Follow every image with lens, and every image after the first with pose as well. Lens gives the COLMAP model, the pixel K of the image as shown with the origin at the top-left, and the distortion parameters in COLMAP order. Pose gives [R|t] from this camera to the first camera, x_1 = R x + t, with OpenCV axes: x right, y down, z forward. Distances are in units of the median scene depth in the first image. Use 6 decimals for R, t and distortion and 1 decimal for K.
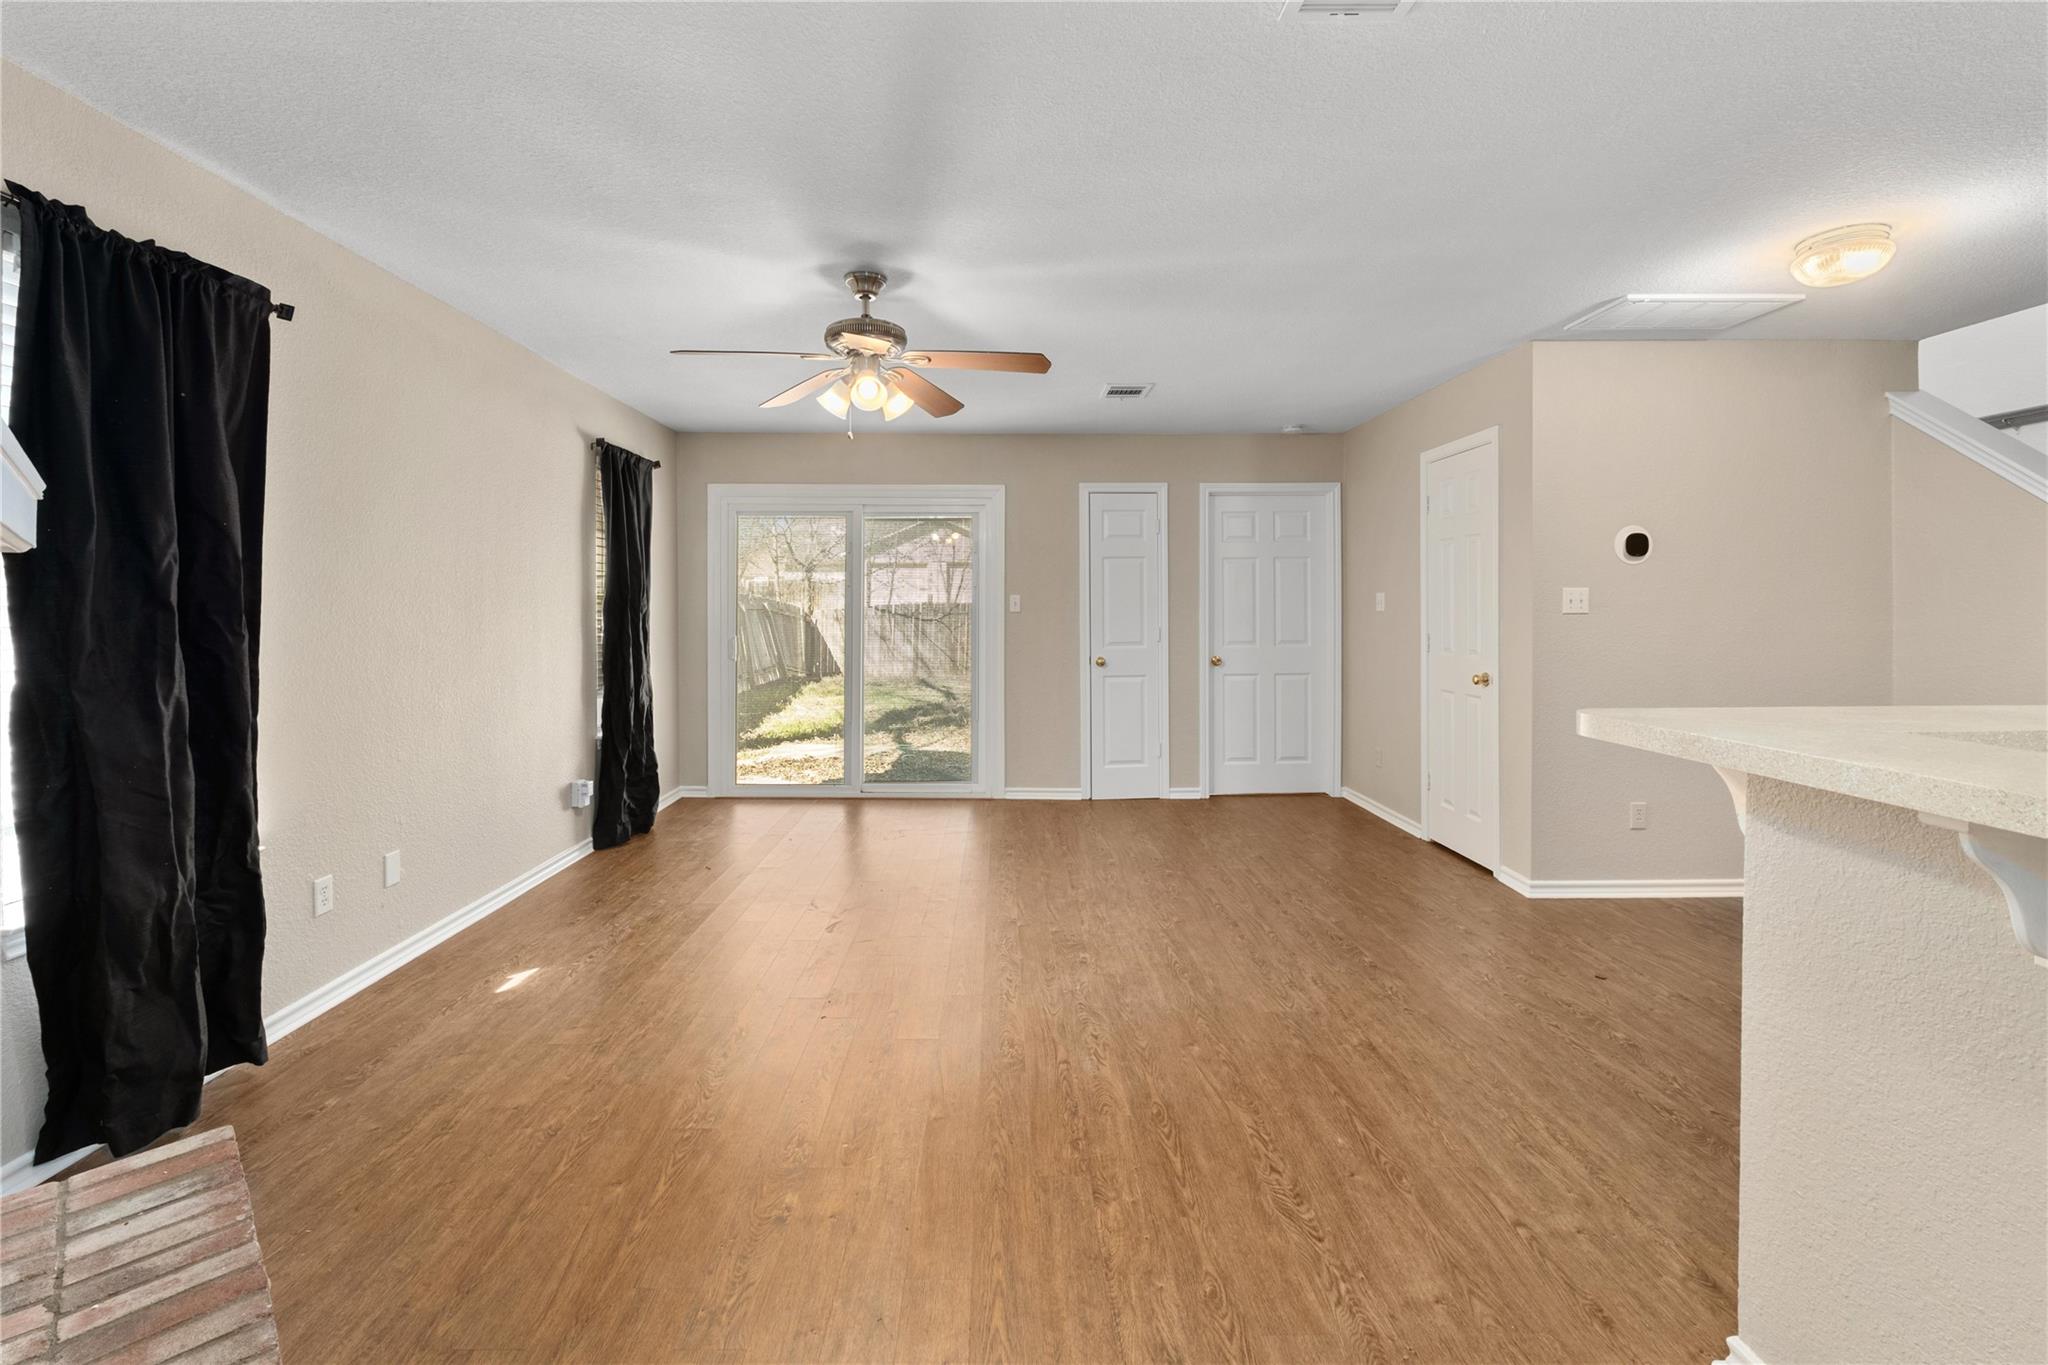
lens RADIAL K [[860.6, 0, 1003.3], [0, 860.6, 618.0], [0, 0, 1]] dist [-0.015502, 0.004611]
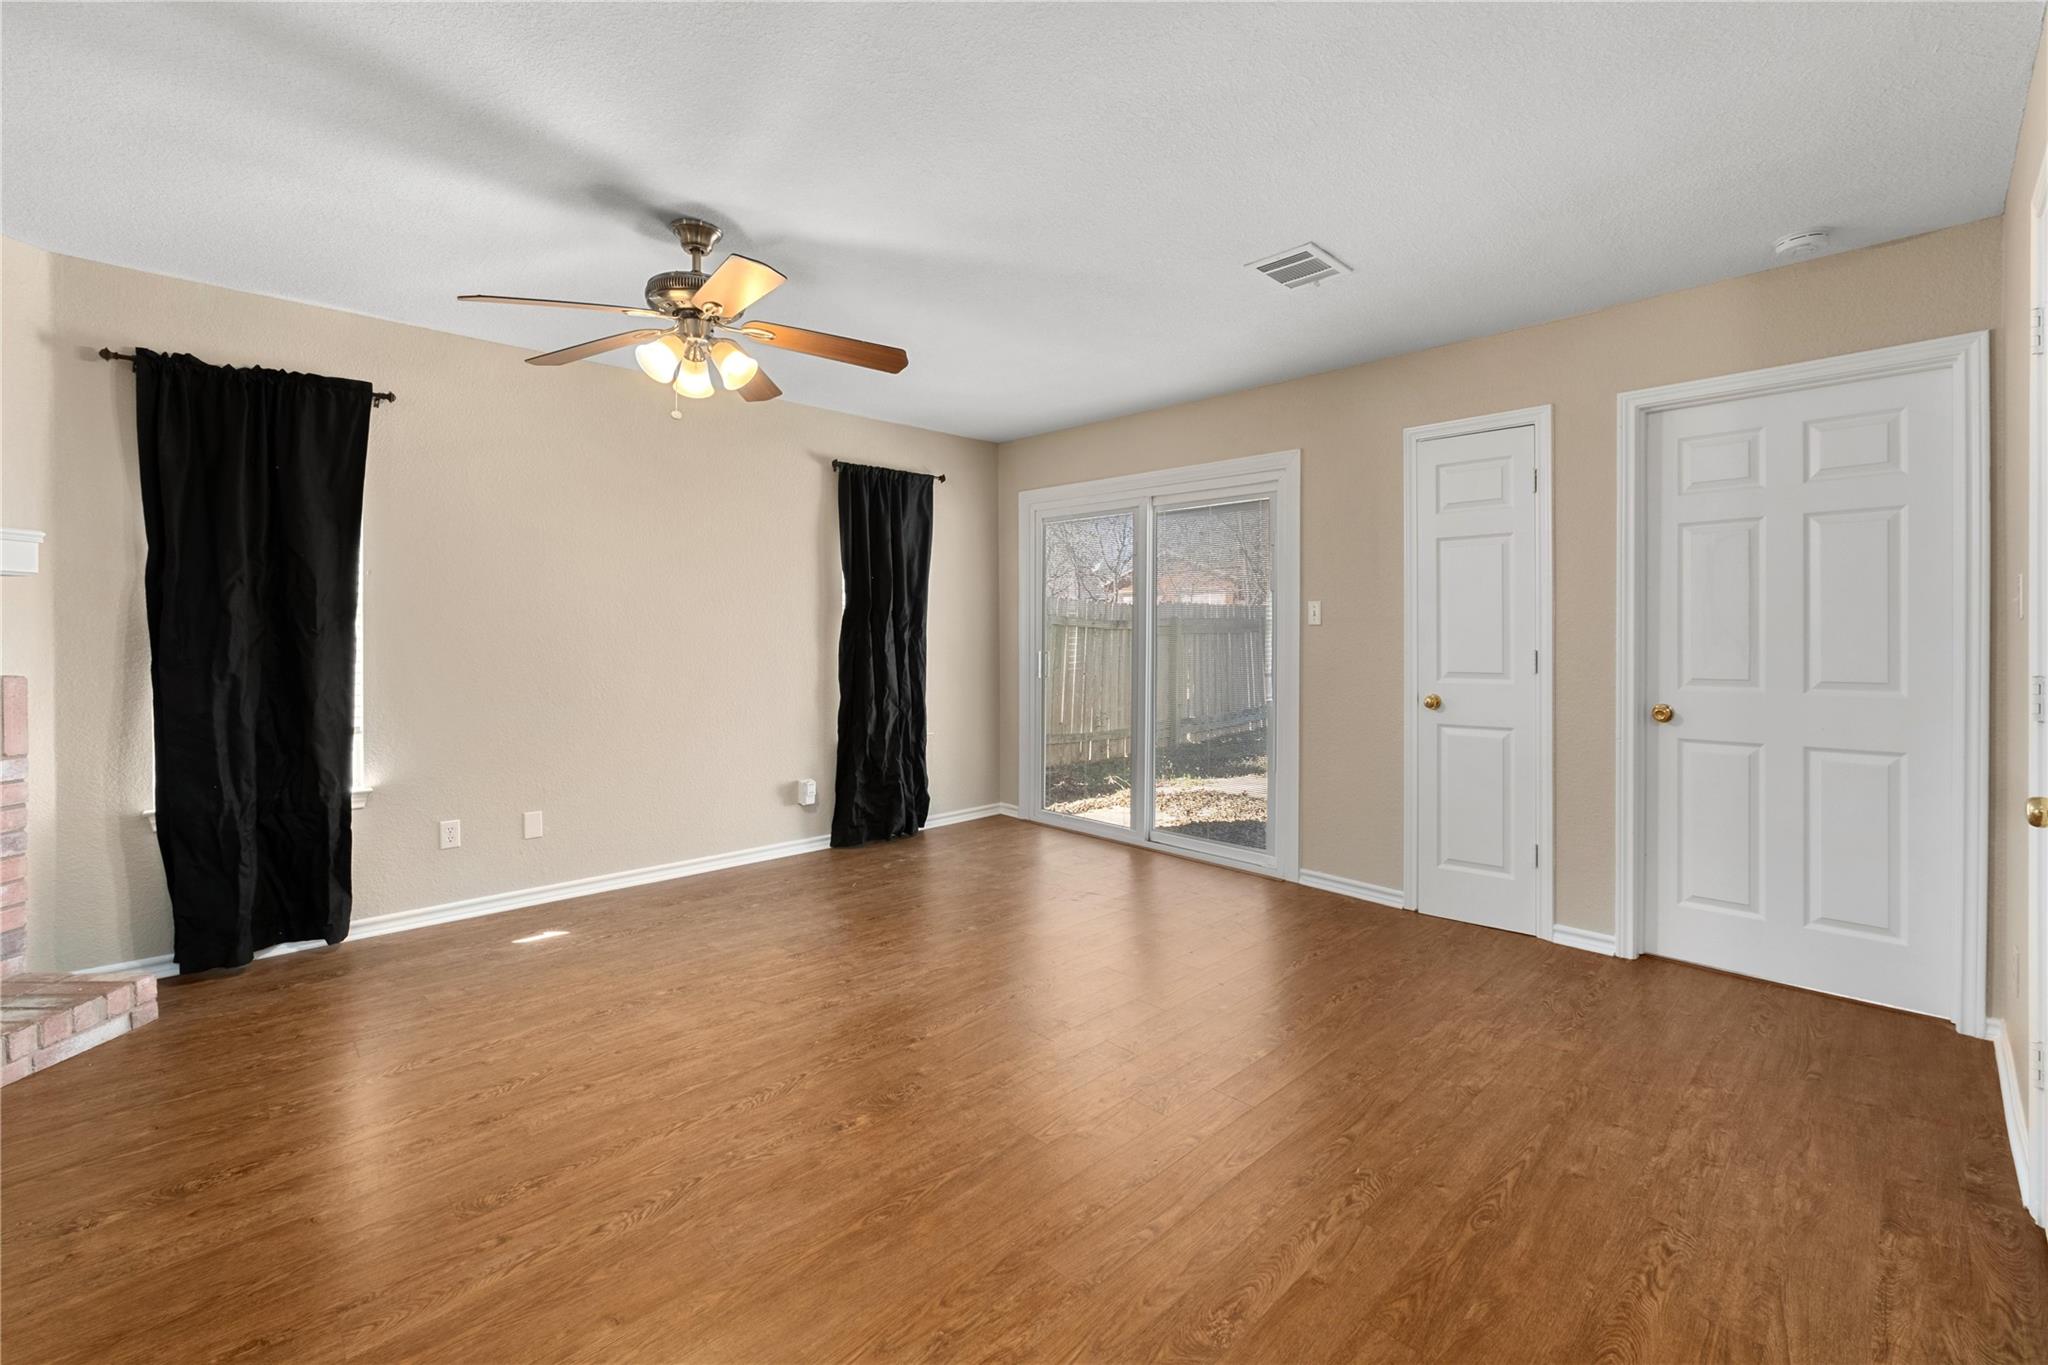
lens RADIAL K [[860.6, 0, 1037.1], [0, 860.6, 643.8], [0, 0, 1]] dist [-0.015502, 0.004611]
pose [[0.697416, 0.011912, -0.716567, 0.464529], [-0.009528, 0.999928, 0.007350, 0.007108], [0.716603, 0.001701, 0.697479, 0.433333]]
